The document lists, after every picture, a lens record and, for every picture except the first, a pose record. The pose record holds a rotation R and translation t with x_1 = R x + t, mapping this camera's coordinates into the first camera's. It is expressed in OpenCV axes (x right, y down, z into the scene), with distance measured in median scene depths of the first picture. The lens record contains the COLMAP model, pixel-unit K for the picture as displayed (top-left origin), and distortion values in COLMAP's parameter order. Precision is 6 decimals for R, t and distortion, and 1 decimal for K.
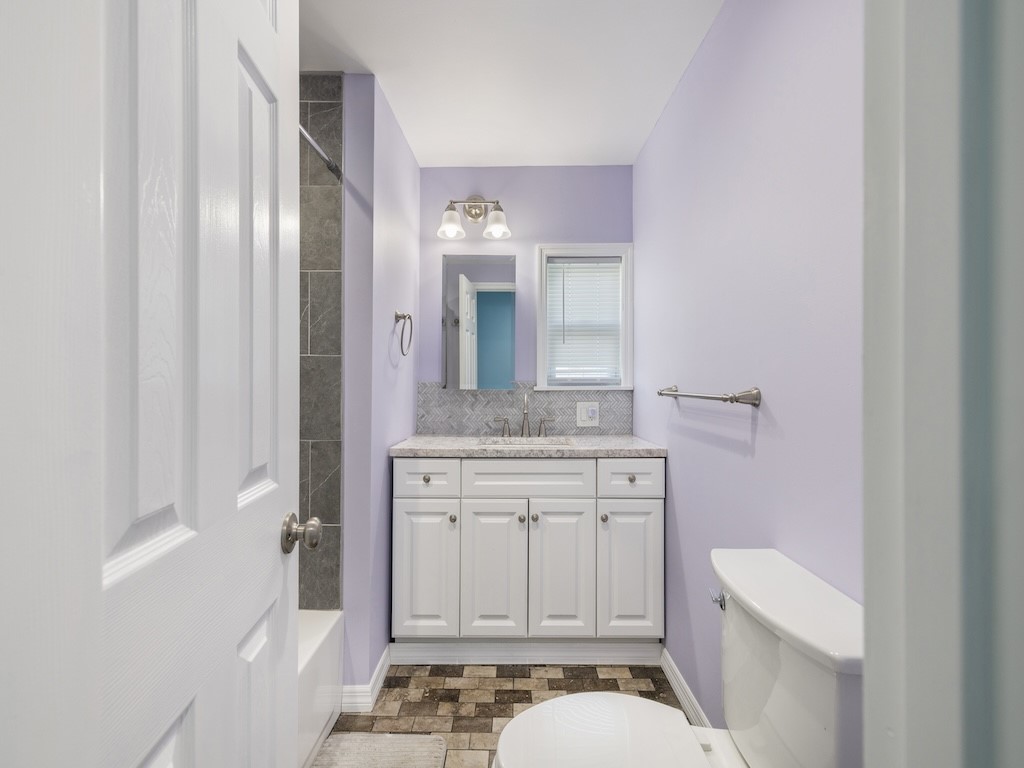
lens RADIAL K [[445.1, 0, 507.0], [0, 445.1, 381.2], [0, 0, 1]] dist [0.008223, 0.000213]
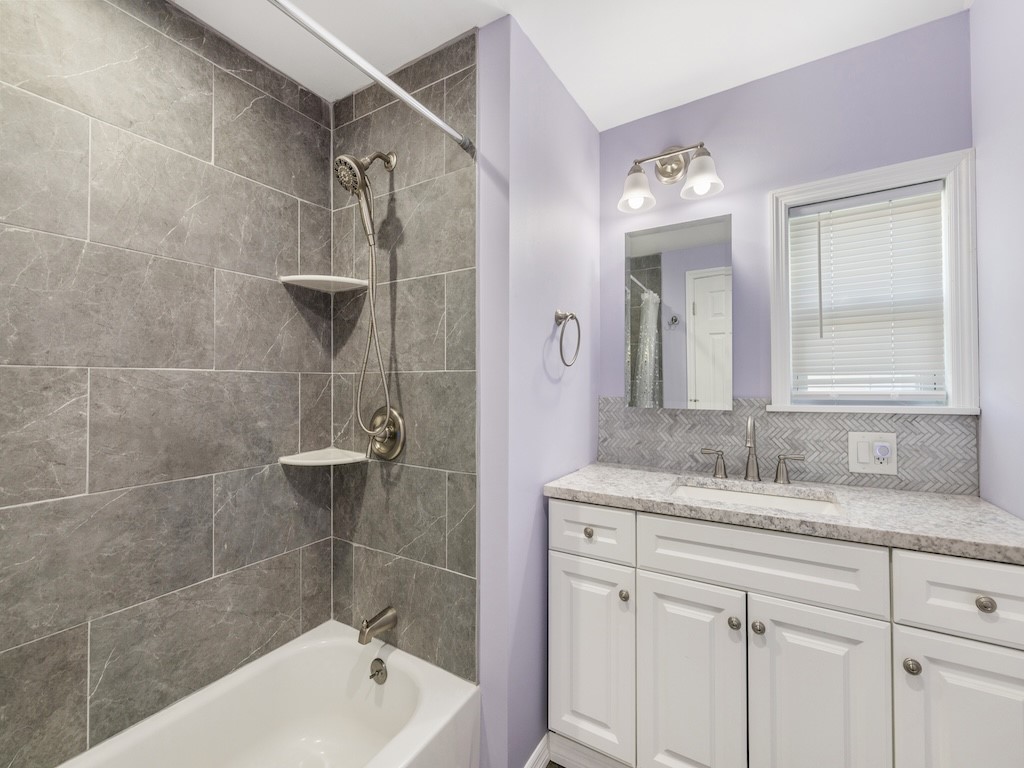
lens RADIAL K [[429.5, 0, 506.7], [0, 429.5, 380.0], [0, 0, 1]] dist [0.000122, 0.000517]
pose [[0.857729, -0.012448, -0.513951, 0.067763], [0.008275, 0.999912, -0.010407, -0.026232], [0.514035, 0.004673, 0.857757, 0.293284]]
